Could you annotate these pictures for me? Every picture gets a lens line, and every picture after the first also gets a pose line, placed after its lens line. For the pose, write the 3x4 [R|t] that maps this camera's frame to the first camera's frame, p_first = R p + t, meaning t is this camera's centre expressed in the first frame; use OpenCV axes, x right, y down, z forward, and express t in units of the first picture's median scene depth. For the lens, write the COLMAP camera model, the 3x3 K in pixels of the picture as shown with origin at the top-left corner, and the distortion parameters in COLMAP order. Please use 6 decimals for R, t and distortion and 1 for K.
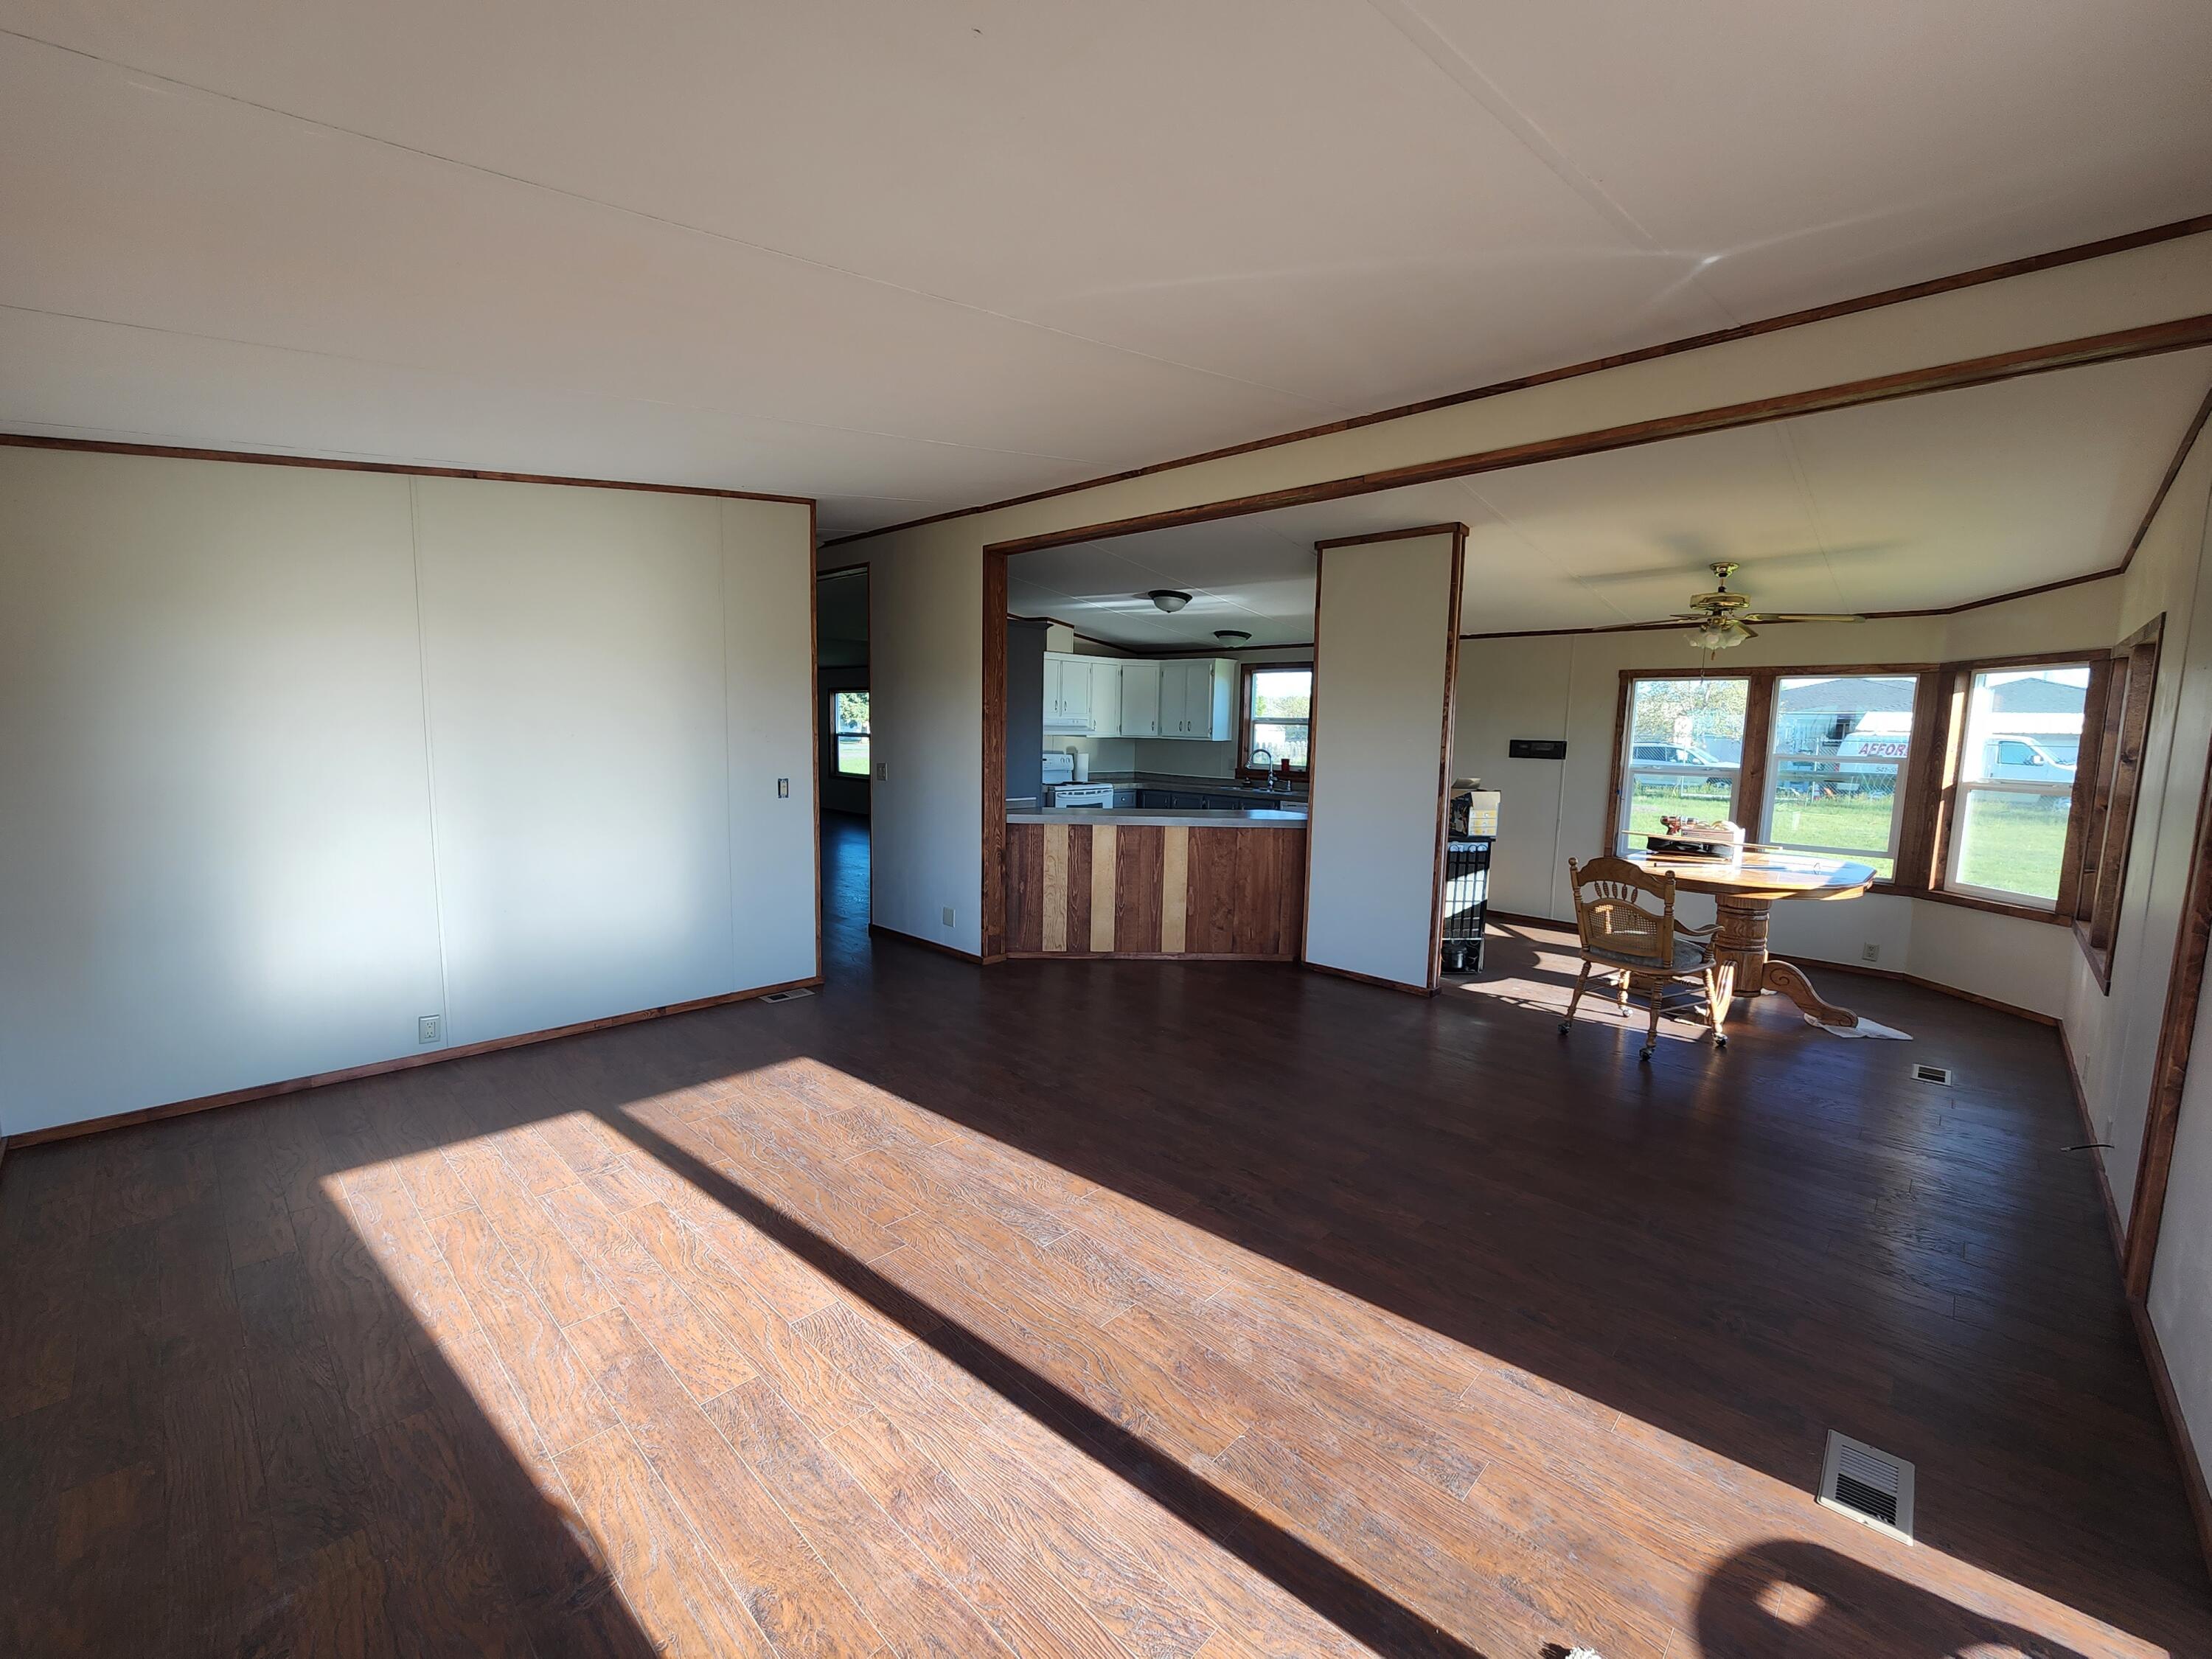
lens RADIAL K [[891.9, 0, 1106.0], [0, 891.9, 829.5], [0, 0, 1]] dist [-0.001188, -0.000113]
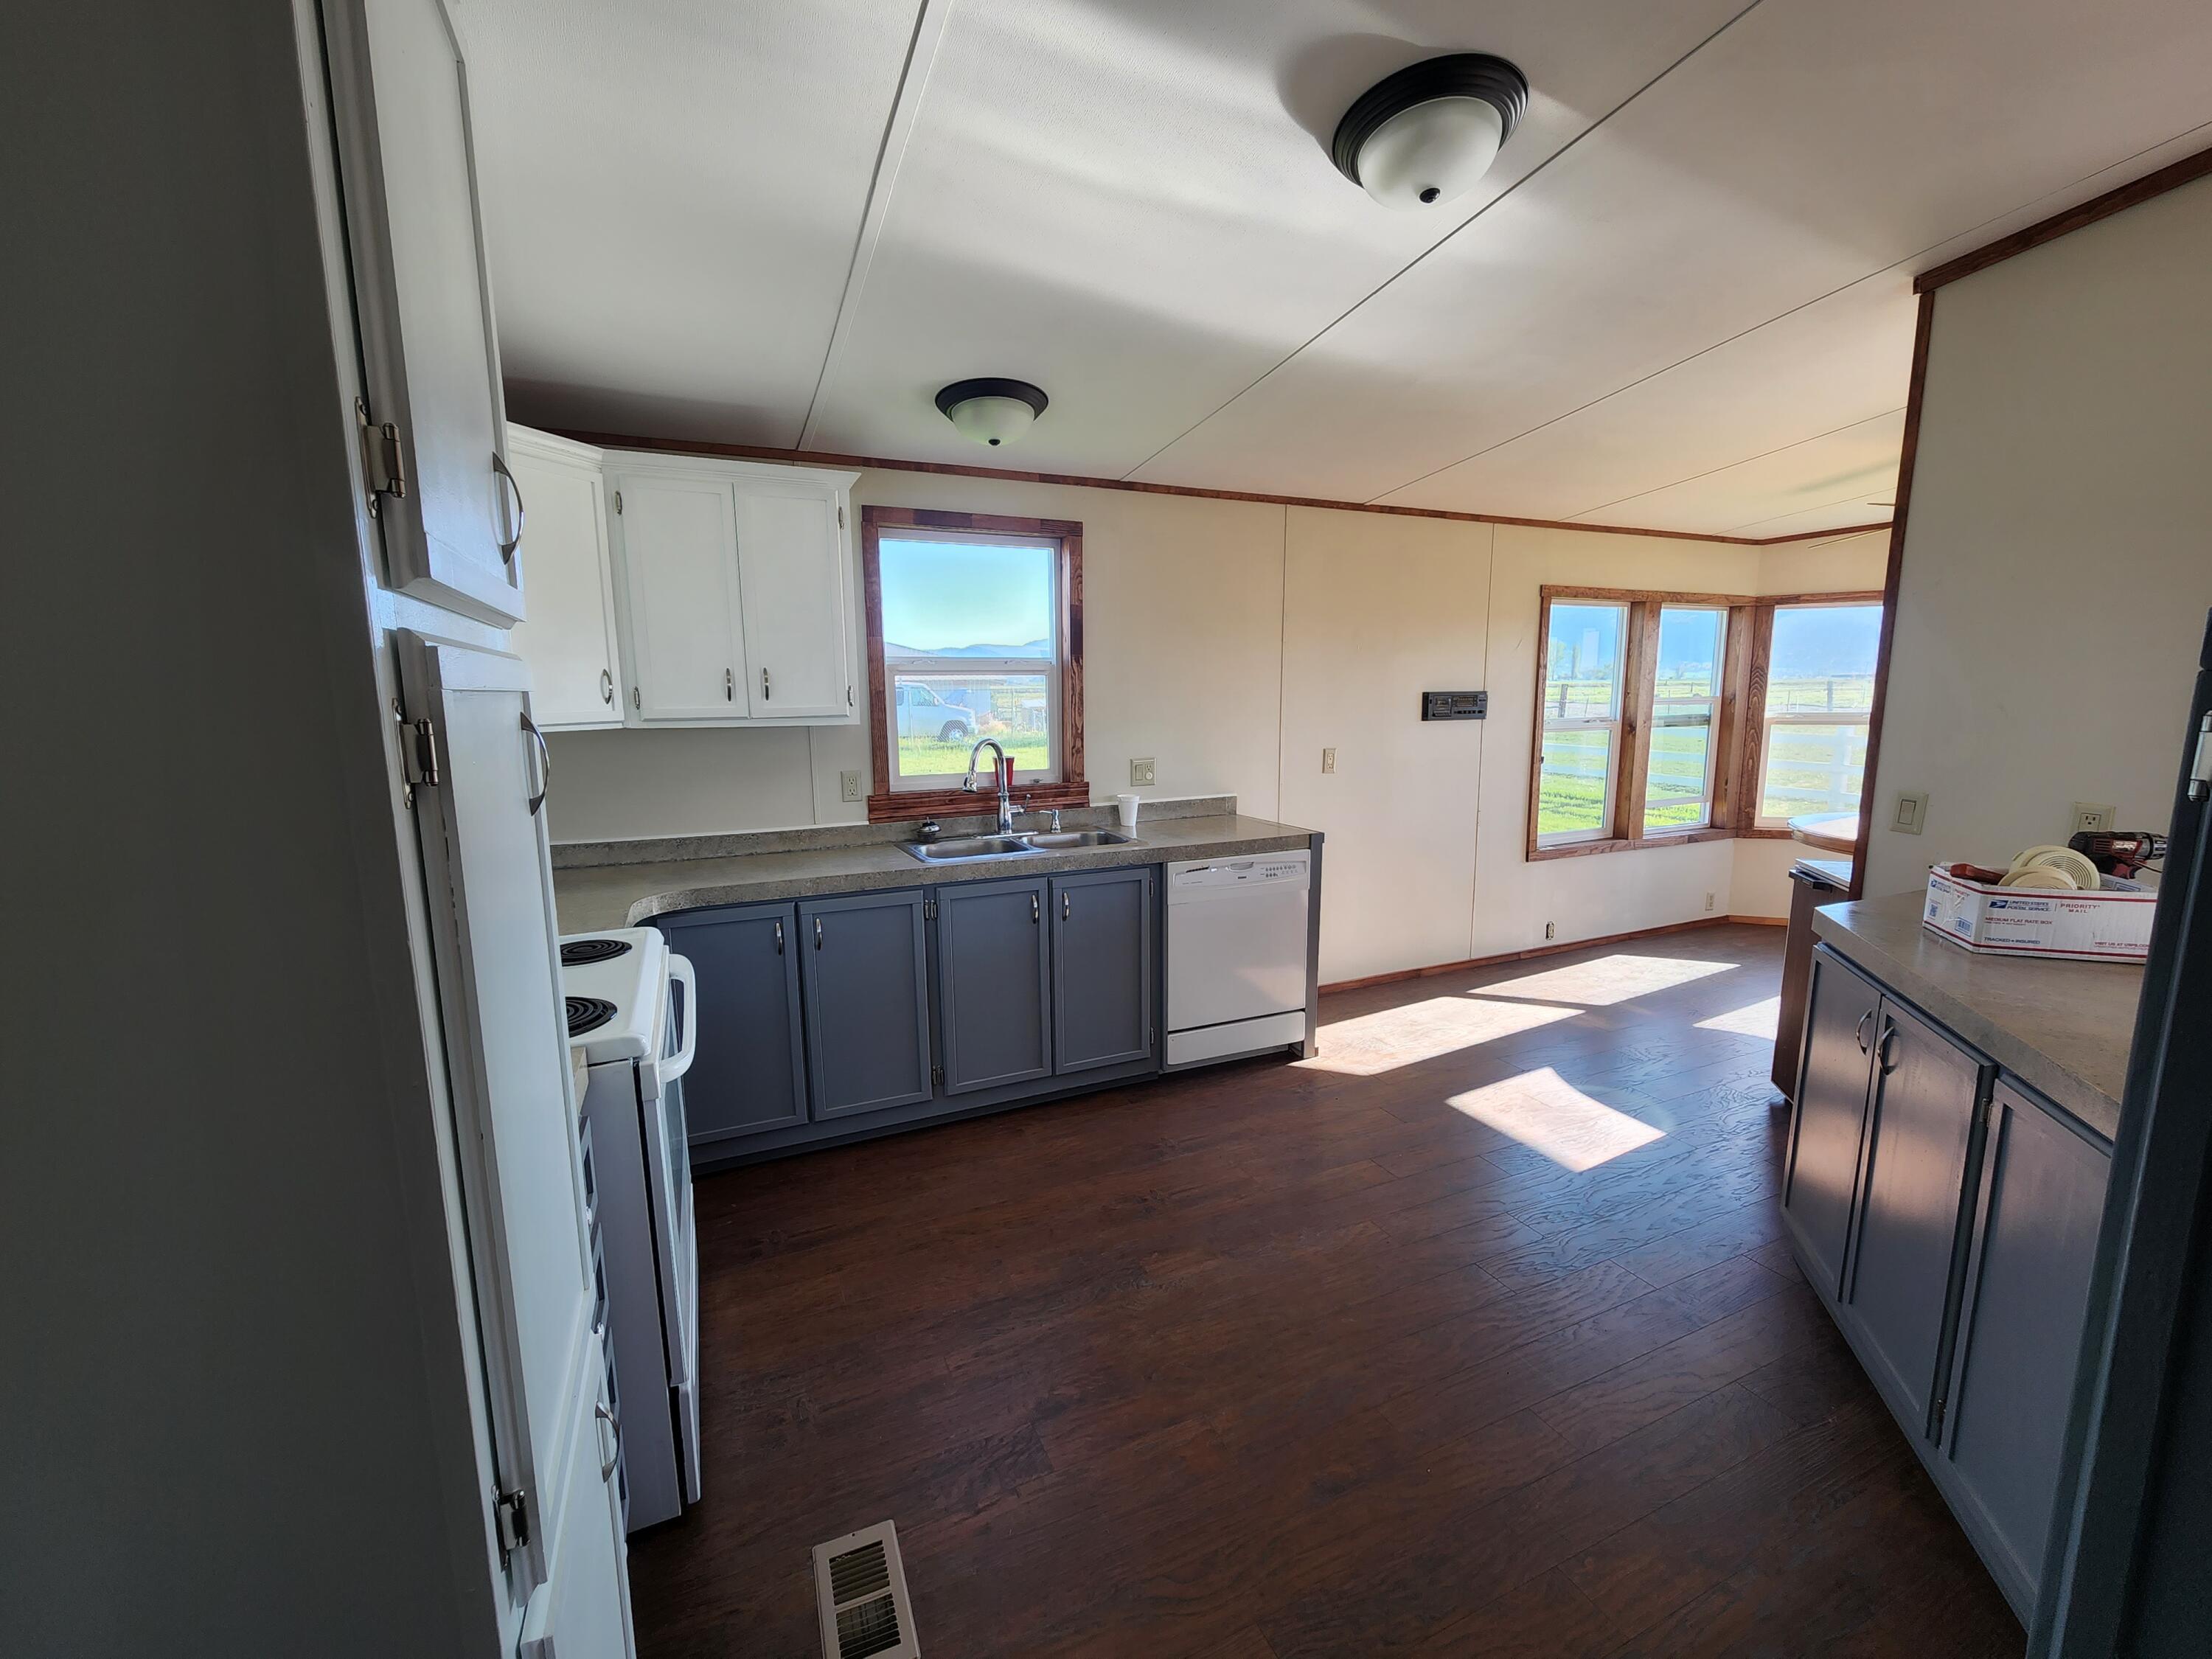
lens RADIAL K [[891.9, 0, 1106.0], [0, 891.9, 829.5], [0, 0, 1]] dist [-0.001188, -0.000113]
pose [[0.378866, -0.168699, 0.909946, -0.196684], [0.124997, 0.983563, 0.130303, -0.115628], [-0.916971, 0.064373, 0.393726, 0.973044]]
